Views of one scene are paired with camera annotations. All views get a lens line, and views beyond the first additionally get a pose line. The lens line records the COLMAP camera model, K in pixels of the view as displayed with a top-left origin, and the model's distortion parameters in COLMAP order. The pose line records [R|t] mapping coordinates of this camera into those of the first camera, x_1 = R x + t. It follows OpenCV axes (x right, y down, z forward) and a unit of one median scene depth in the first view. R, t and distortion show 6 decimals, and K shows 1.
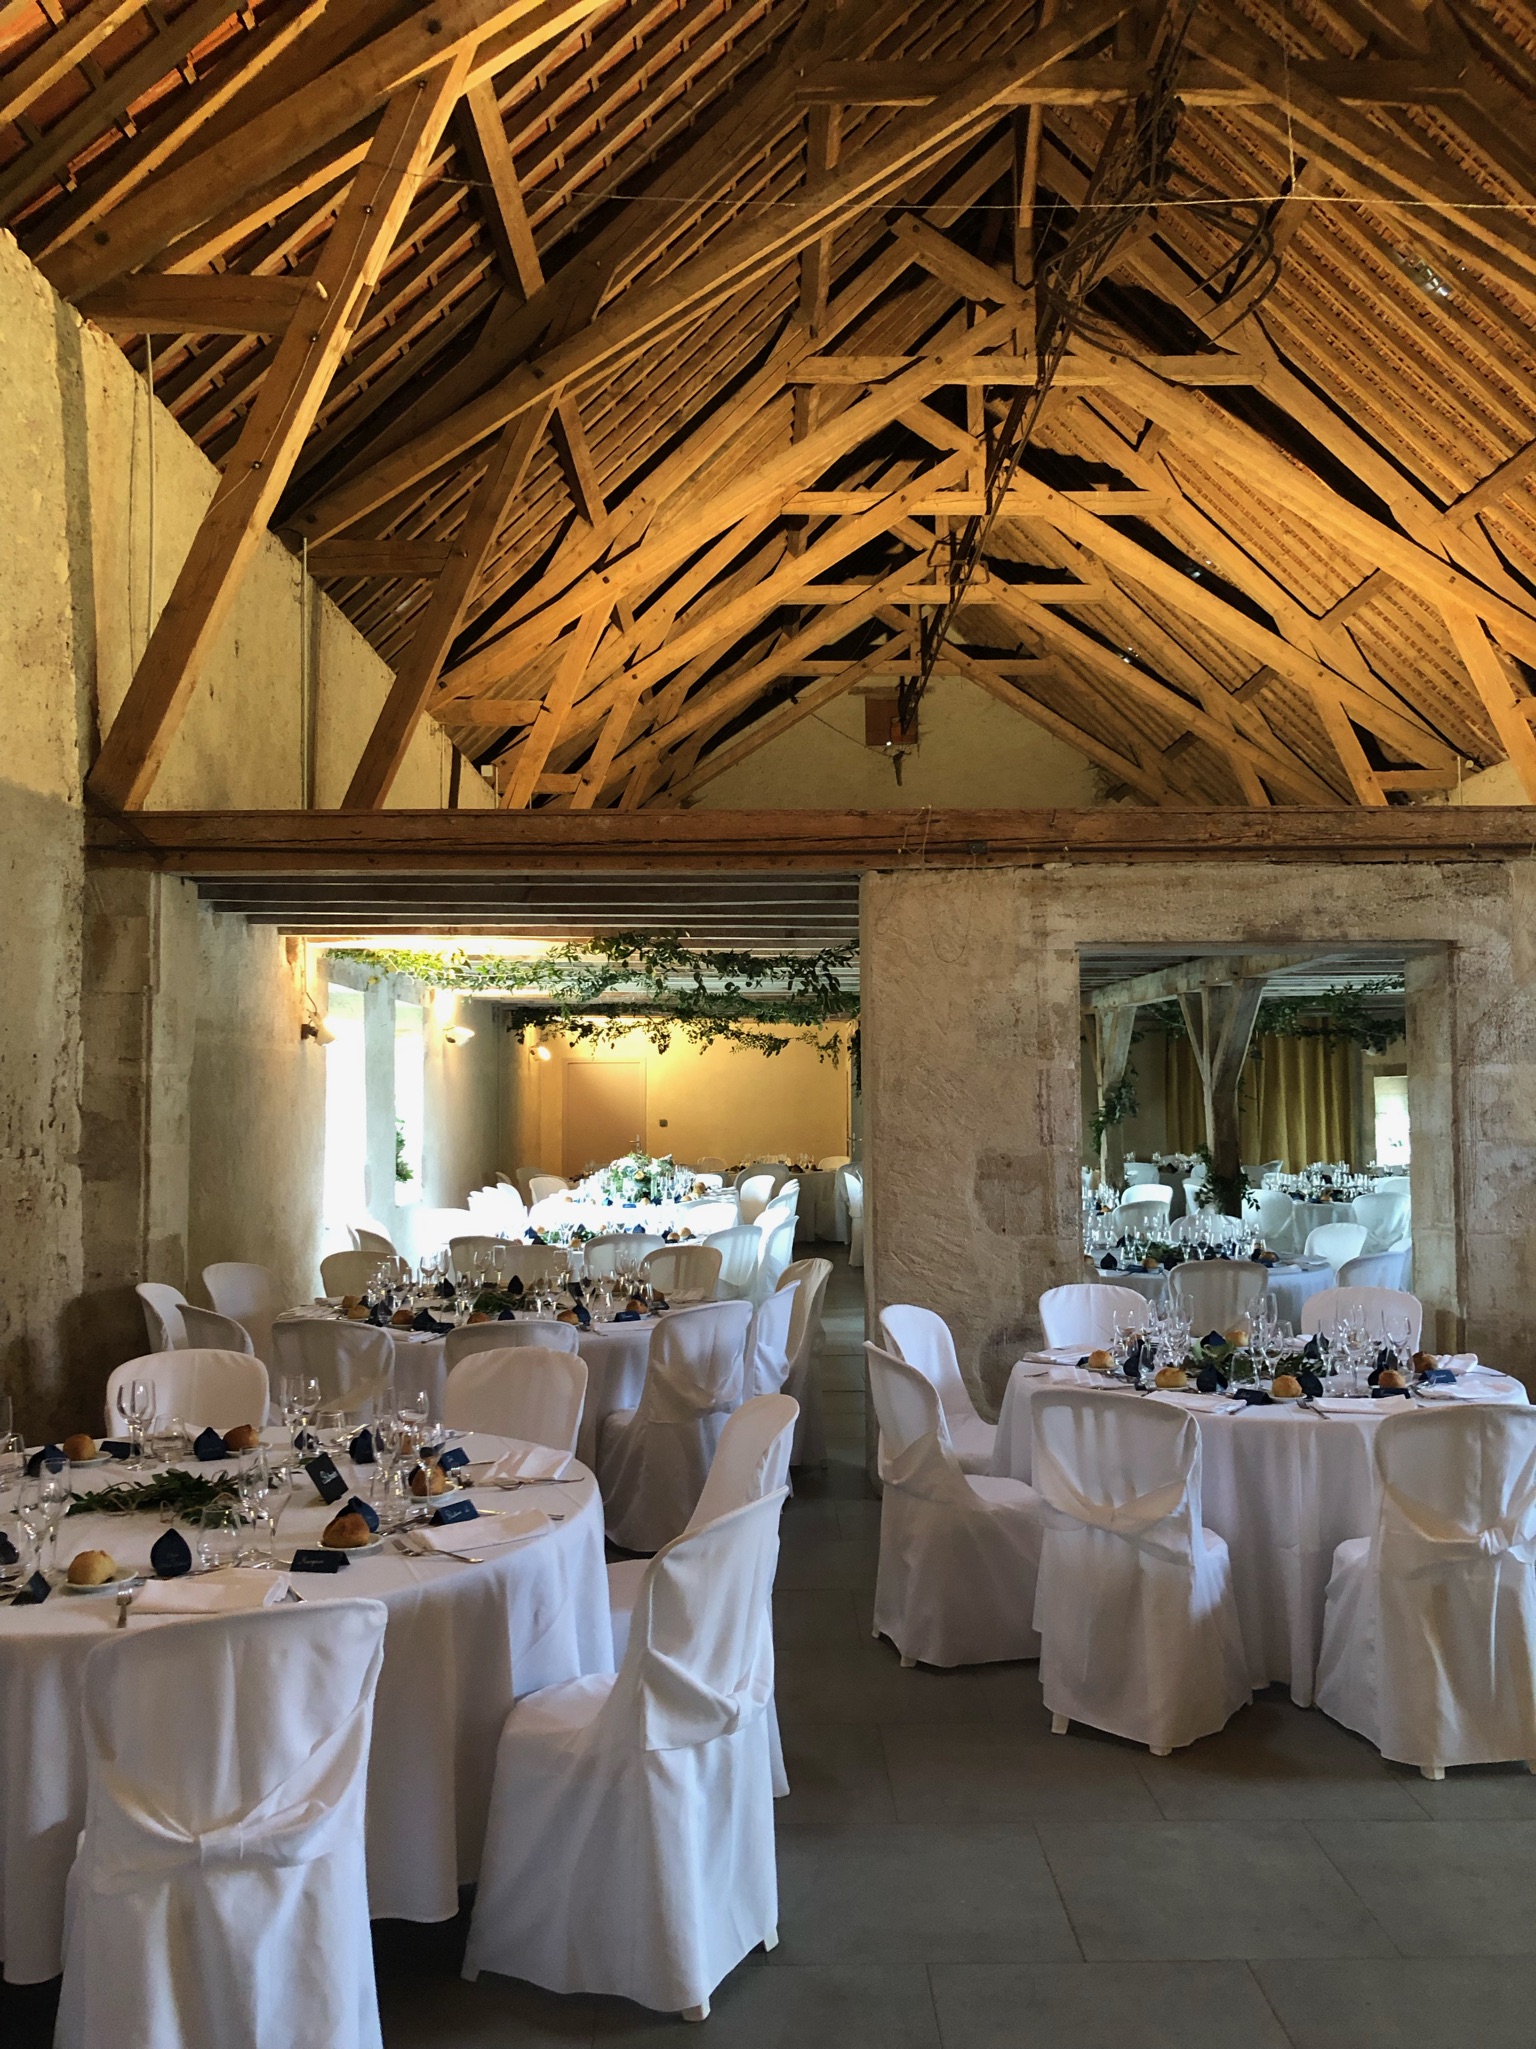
lens RADIAL K [[1657.8, 0, 769.5], [0, 1657.8, 1023.1], [0, 0, 1]] dist [0.018446, 0.014302]
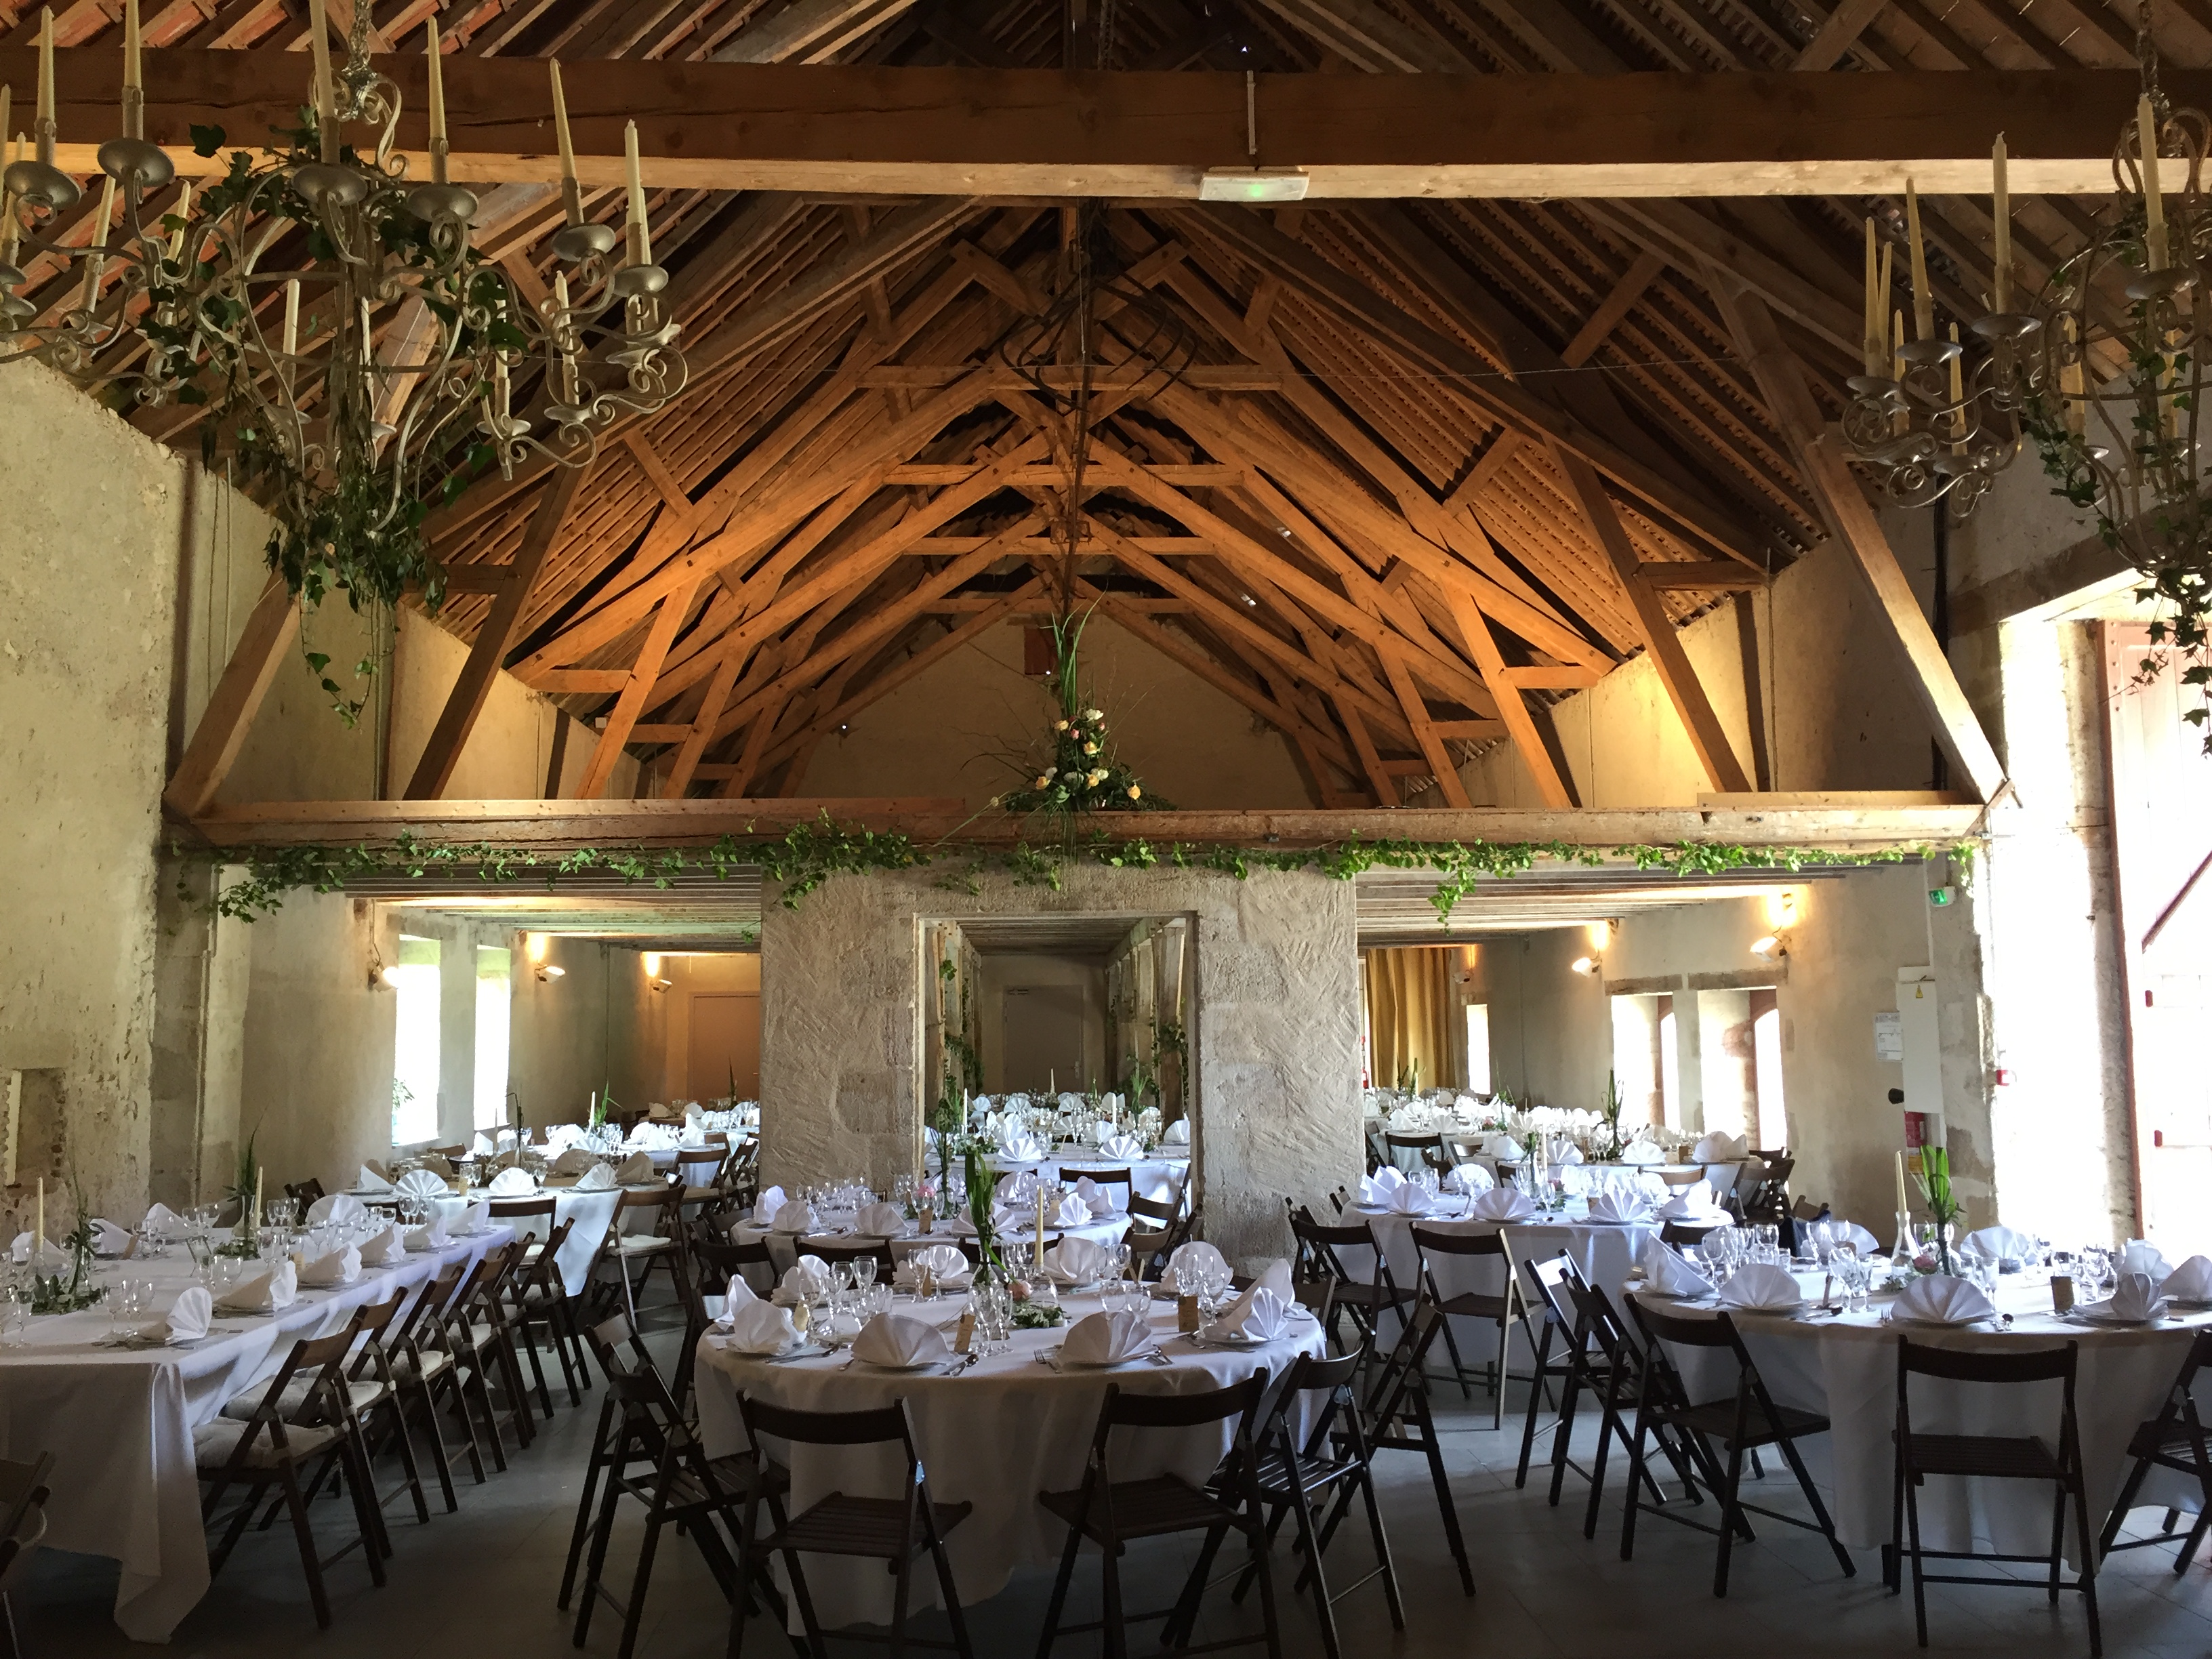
lens RADIAL K [[1878.8, 0, 1104.0], [0, 1878.8, 829.6], [0, 0, 1]] dist [0.039352, -0.015563]
pose [[0.999738, -0.003619, 0.022584, 0.149068], [0.004930, 0.998289, -0.058257, -0.013314], [-0.022334, 0.058353, 0.998046, -0.255834]]
